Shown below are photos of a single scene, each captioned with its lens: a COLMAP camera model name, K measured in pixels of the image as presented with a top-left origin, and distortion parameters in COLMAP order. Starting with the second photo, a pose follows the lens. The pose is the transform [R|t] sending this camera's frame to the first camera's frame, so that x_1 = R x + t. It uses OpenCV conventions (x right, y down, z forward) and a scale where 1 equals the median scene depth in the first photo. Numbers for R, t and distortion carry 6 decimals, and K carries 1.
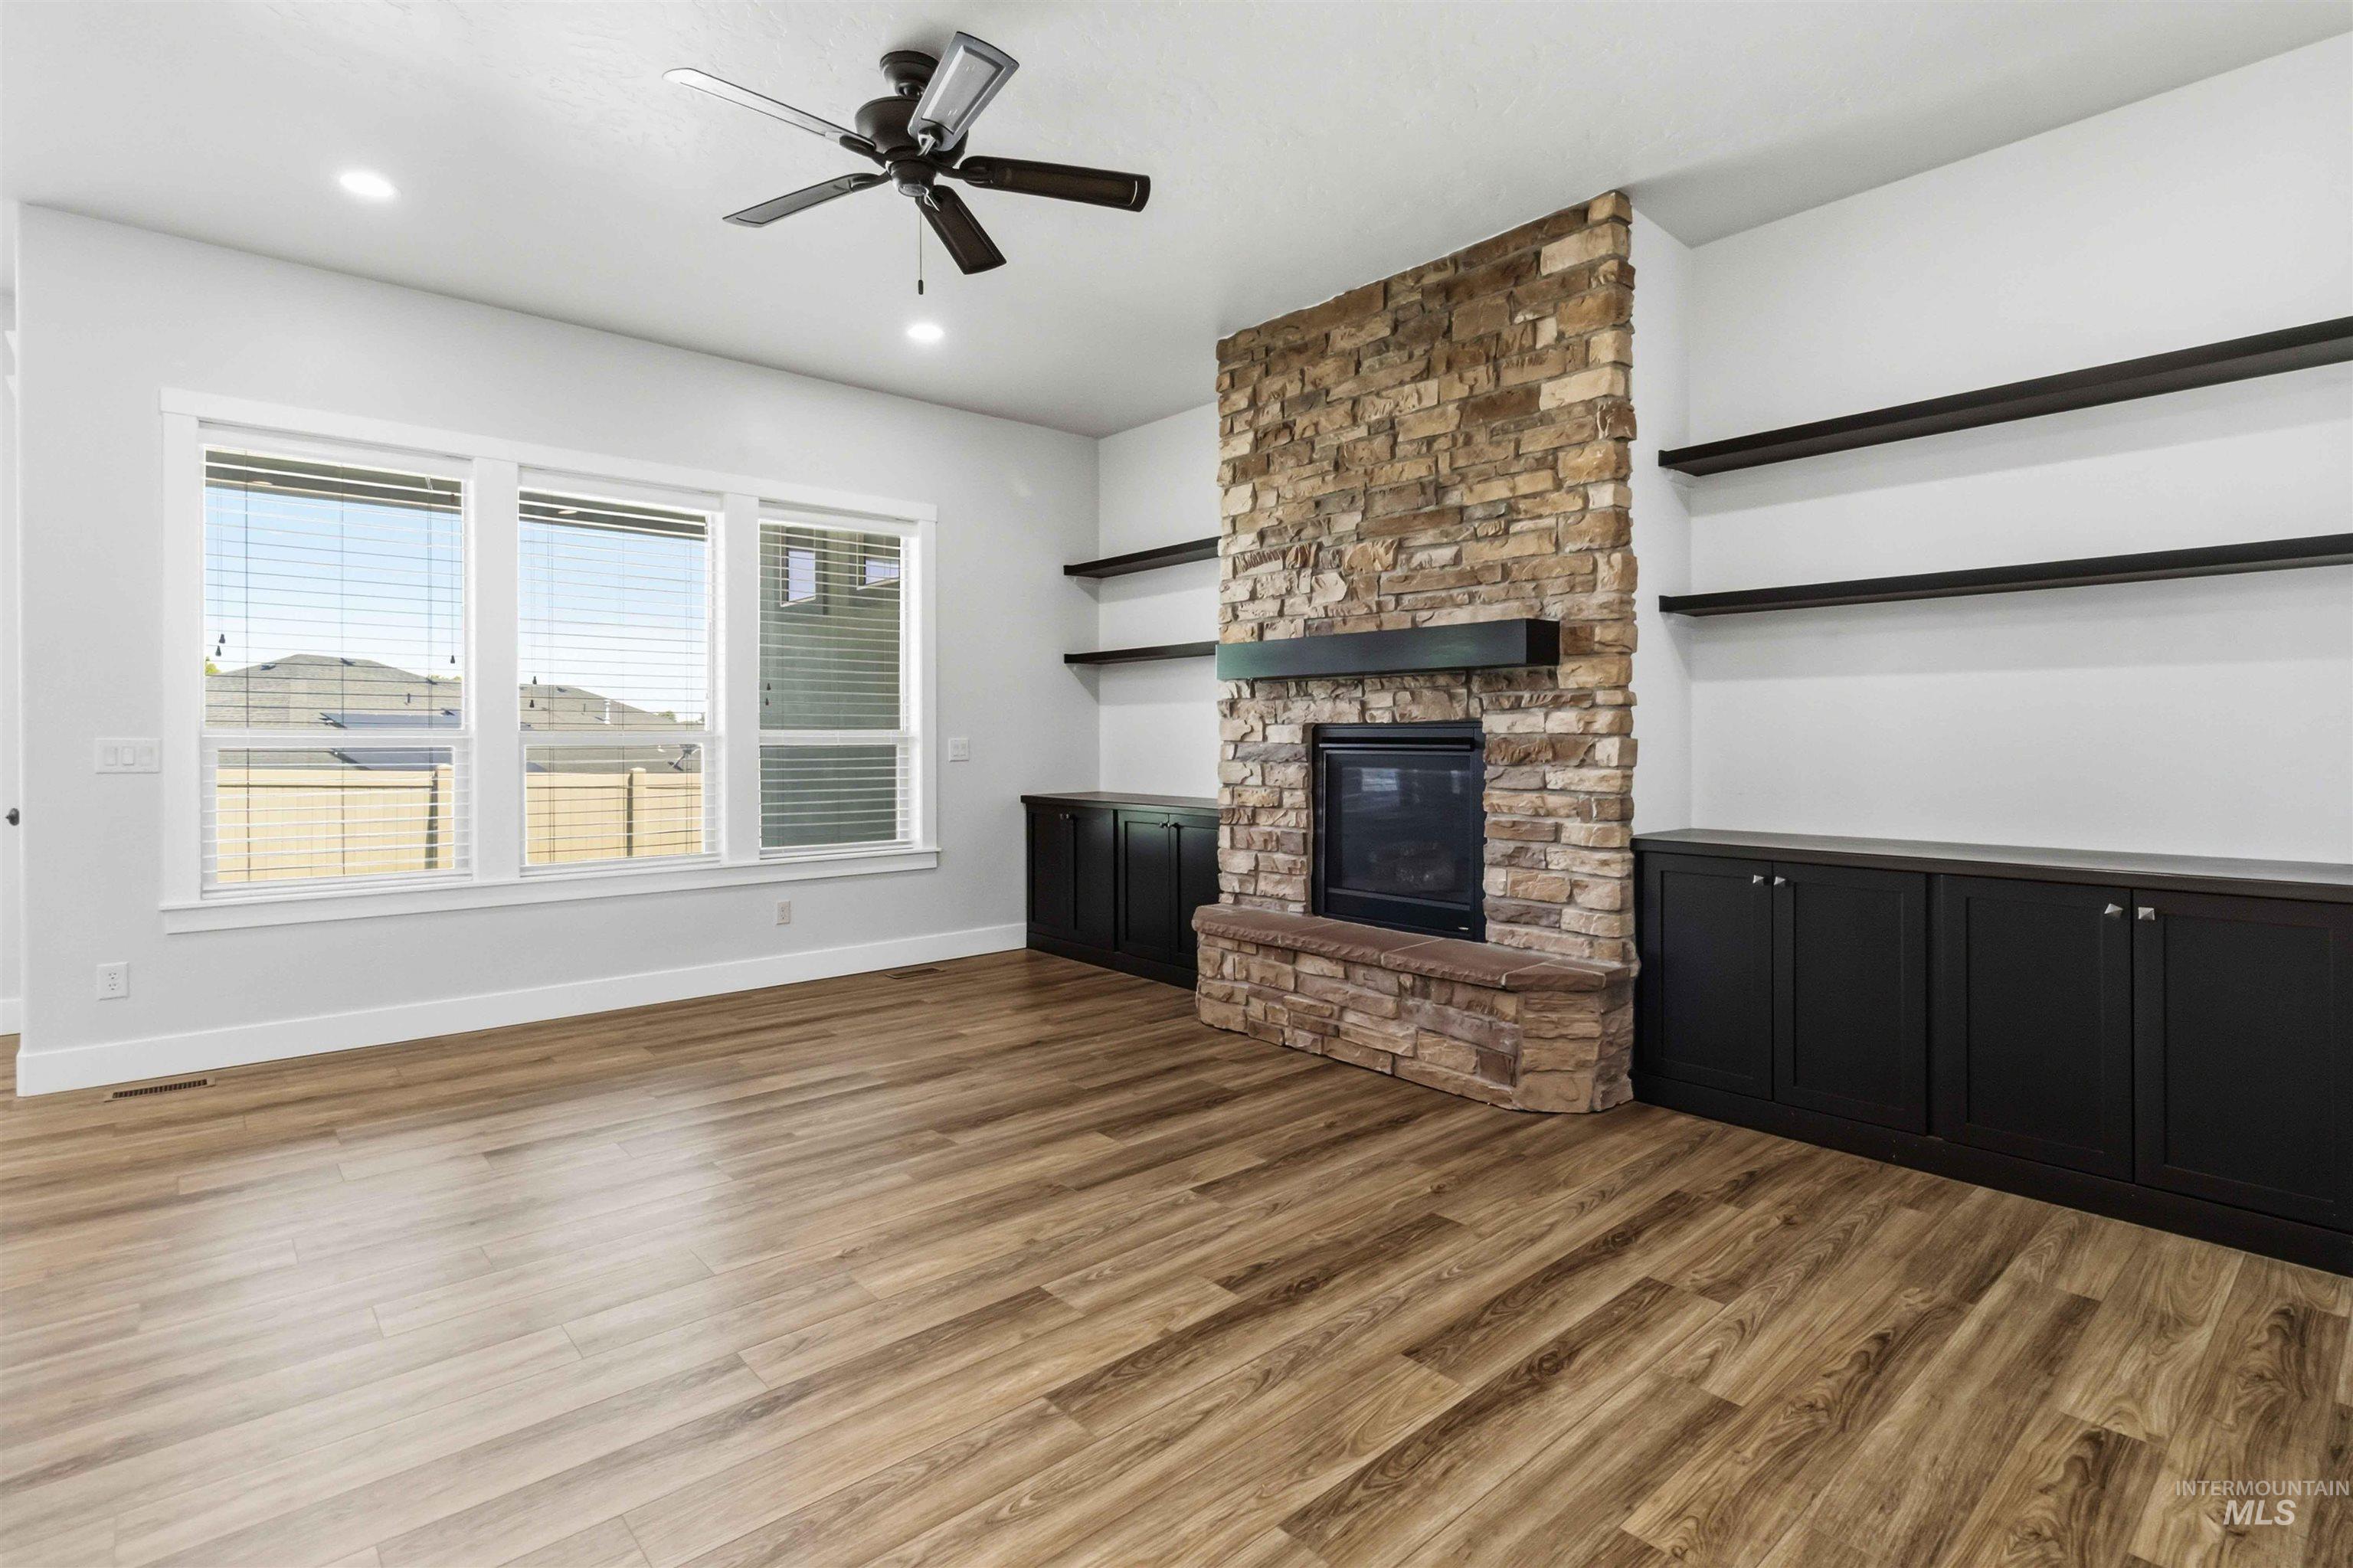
lens RADIAL K [[1147.2, 0, 1196.5], [0, 1147.2, 741.3], [0, 0, 1]] dist [0.000258, -0.000568]
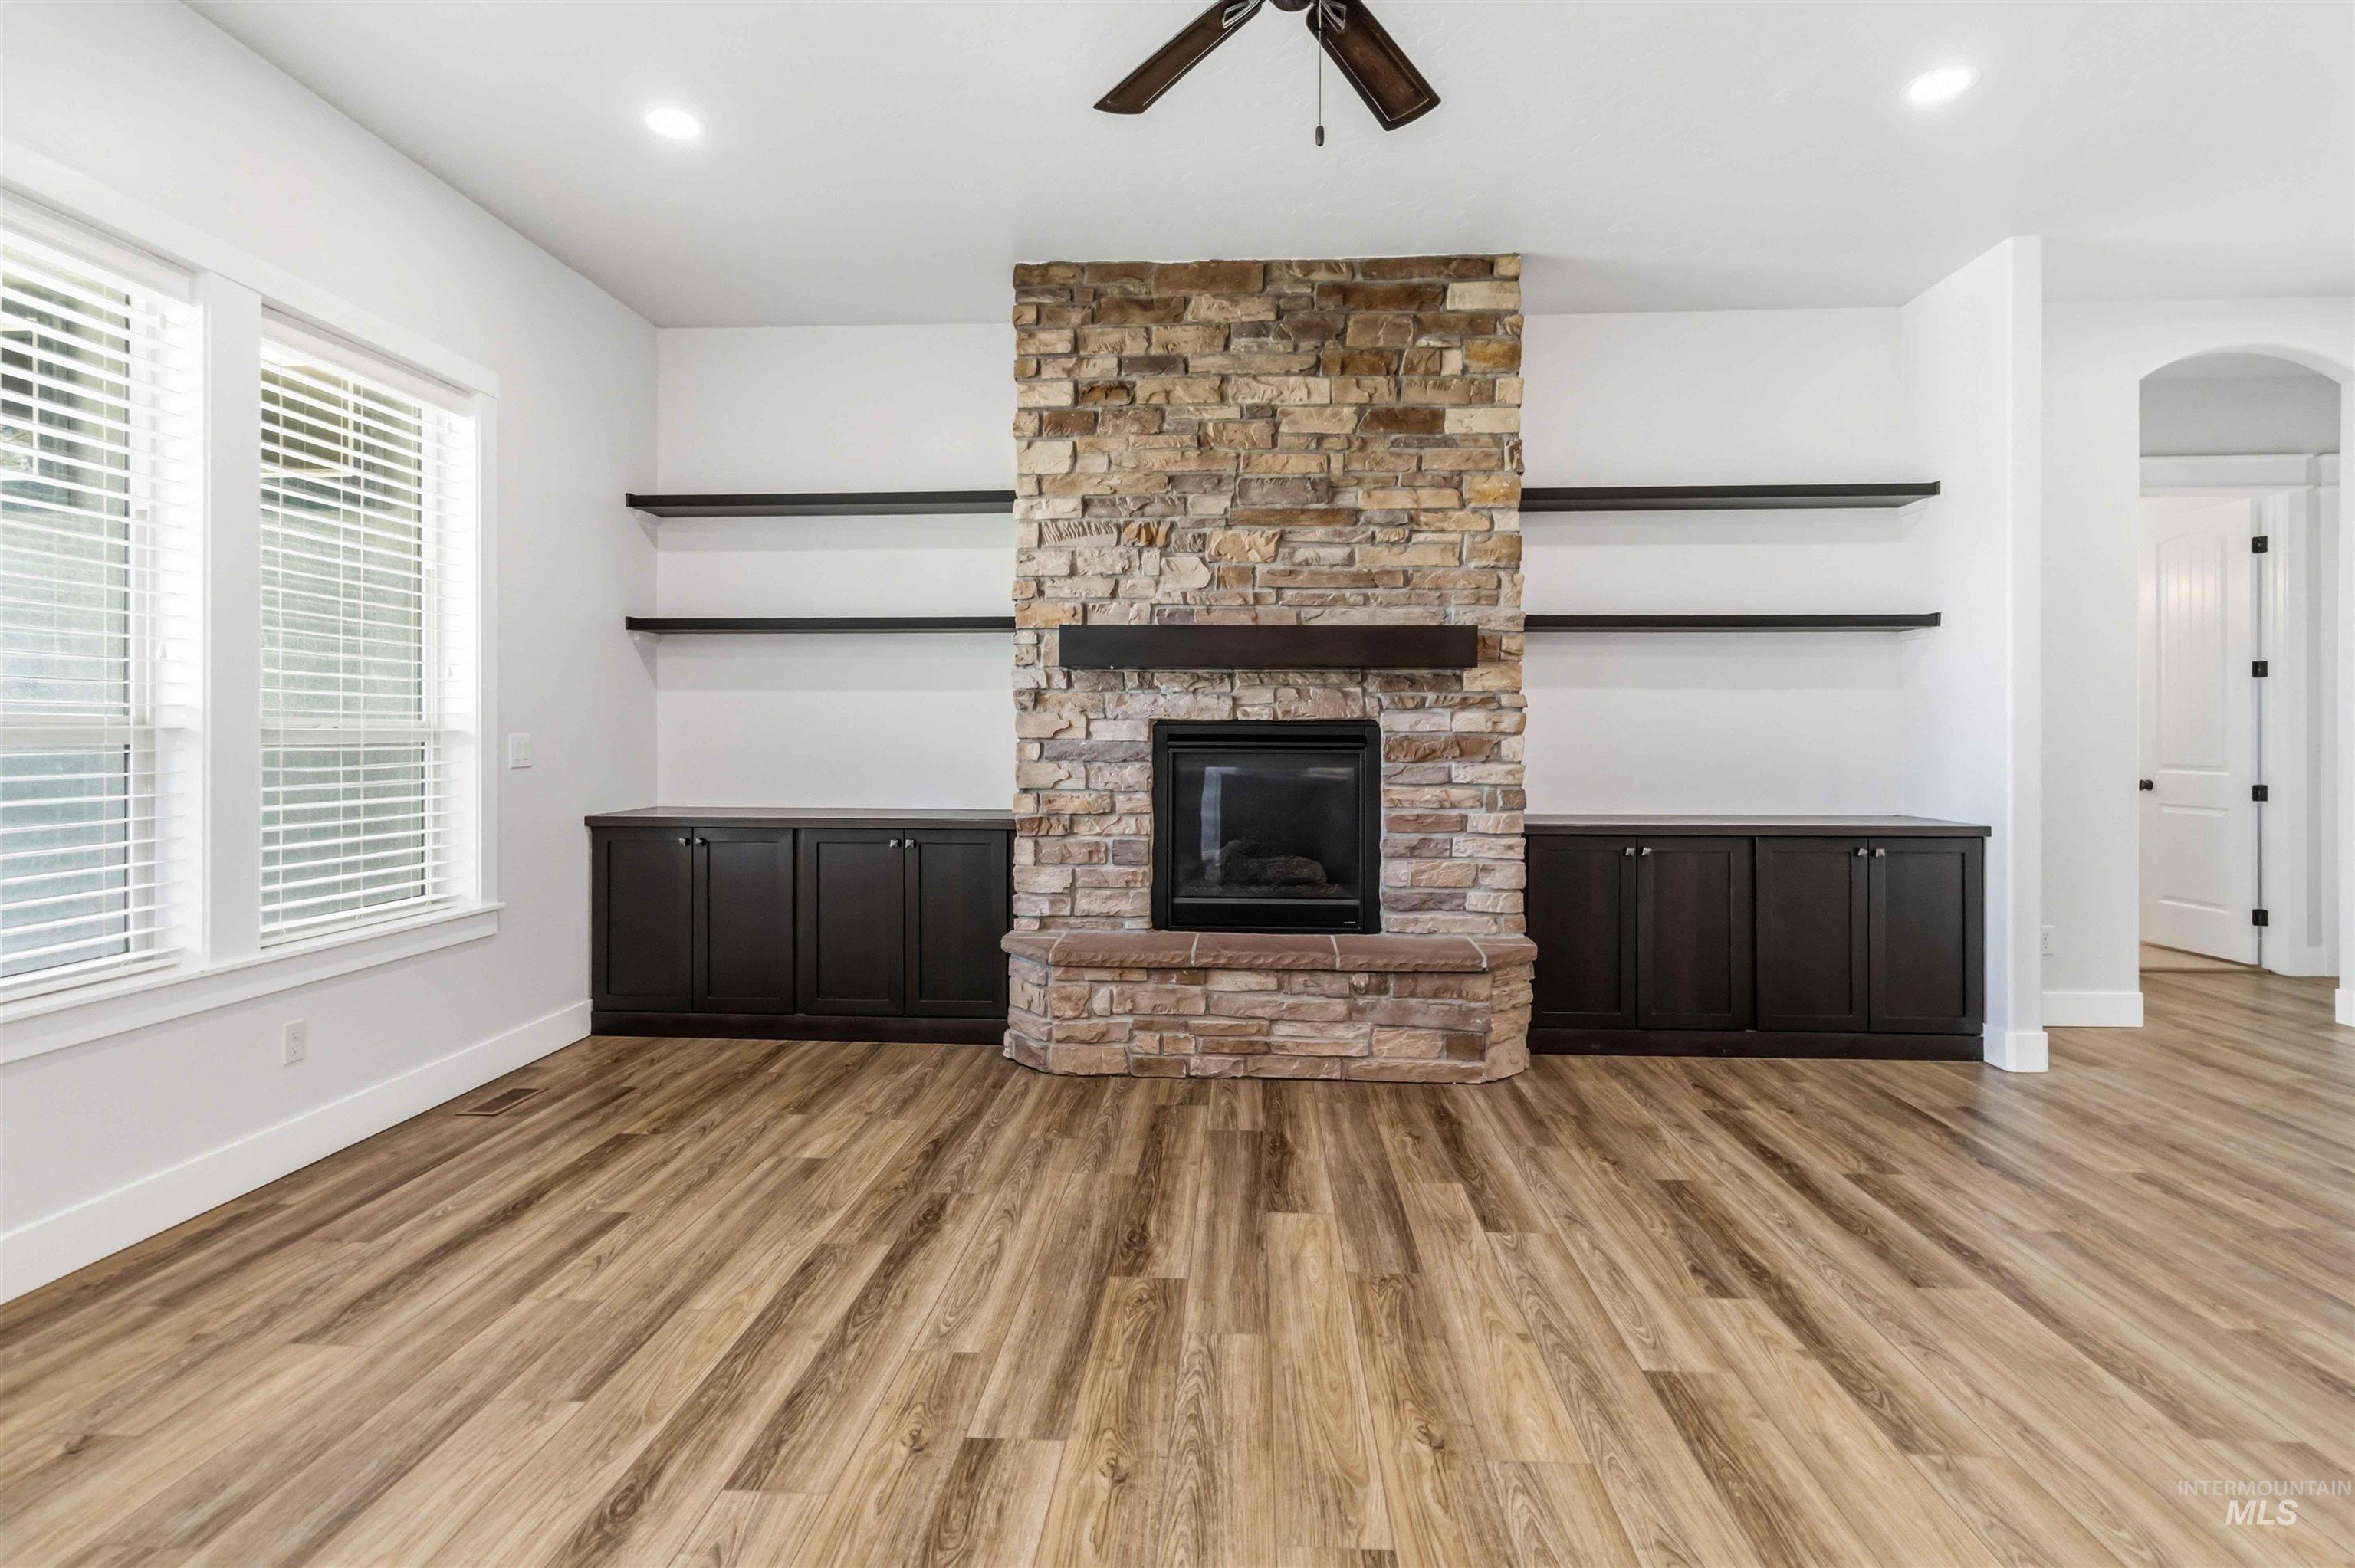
lens RADIAL K [[1148.0, 0, 1198.2], [0, 1148.0, 737.9], [0, 0, 1]] dist [0.000258, -0.000568]
pose [[0.704381, 0.003197, 0.709815, -0.587531], [-0.000506, 0.999992, -0.004002, 0.003104], [-0.709822, 0.002459, 0.704377, 0.377211]]
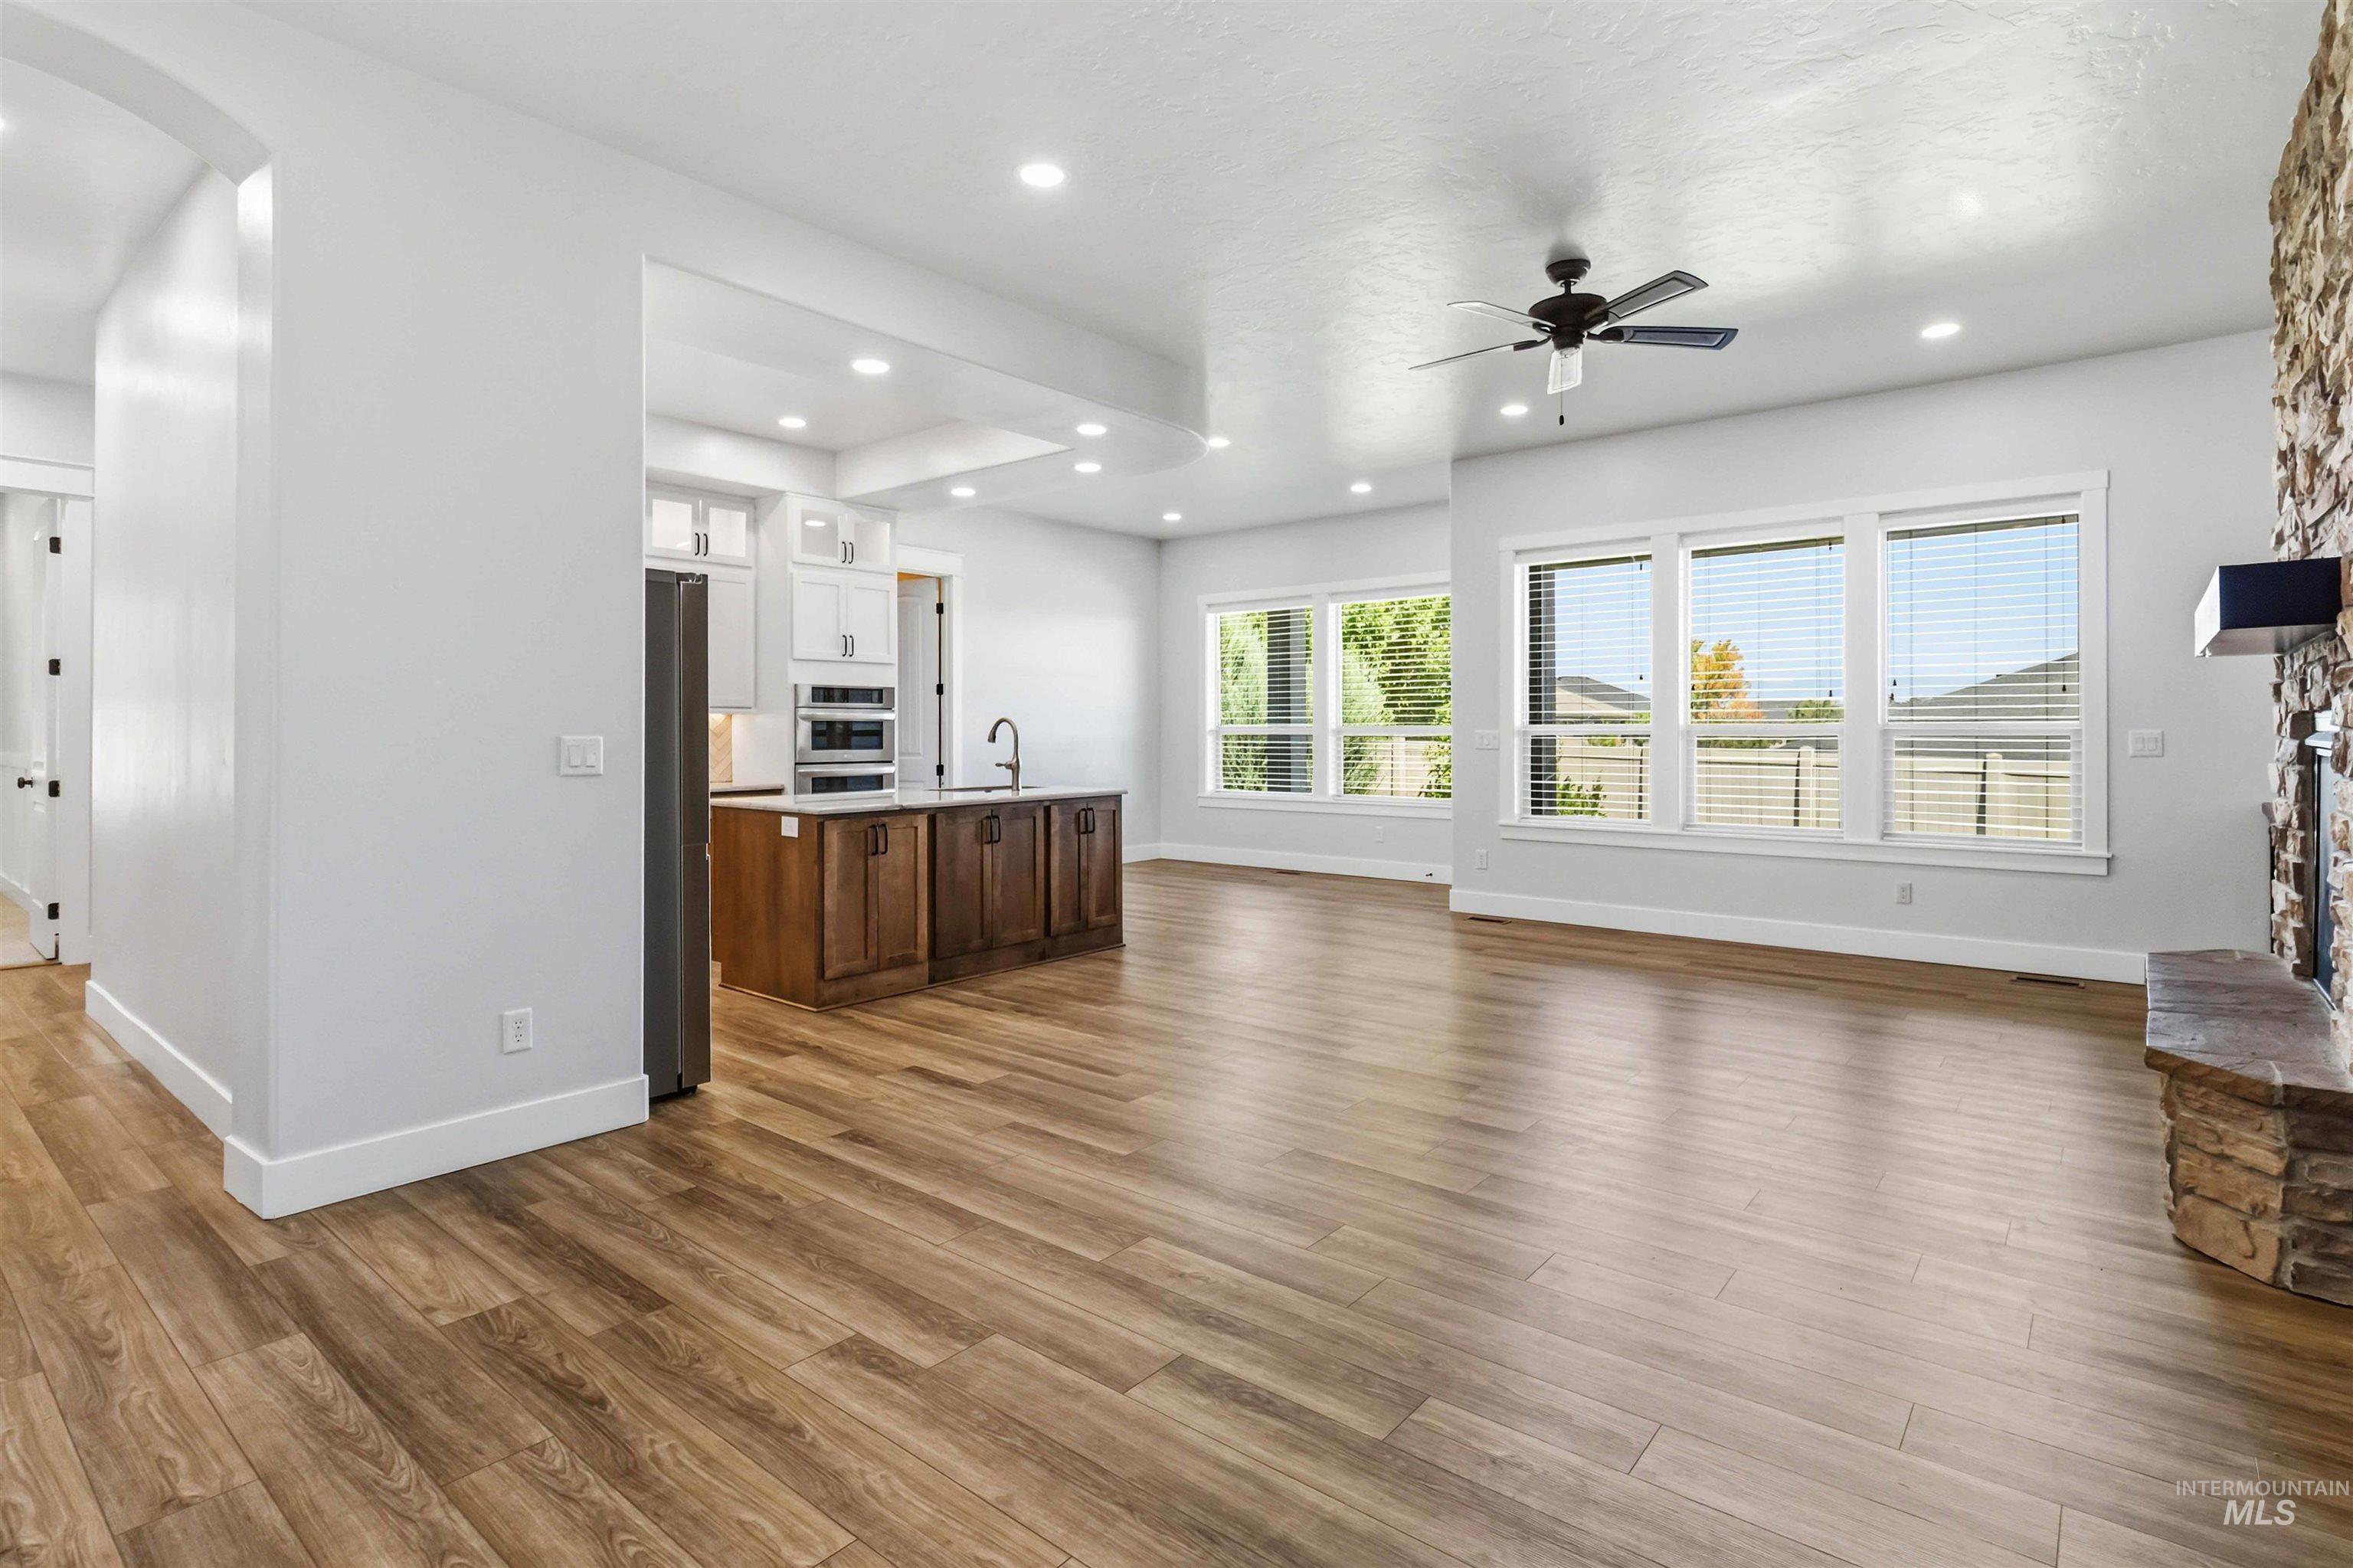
lens RADIAL K [[1147.2, 0, 1196.8], [0, 1147.2, 713.2], [0, 0, 1]] dist [0.000258, -0.000568]
pose [[0.148649, -0.014256, -0.988787, 0.798865], [-0.002147, 0.999889, -0.014739, -0.002076], [0.988888, 0.004314, 0.148602, 0.235400]]
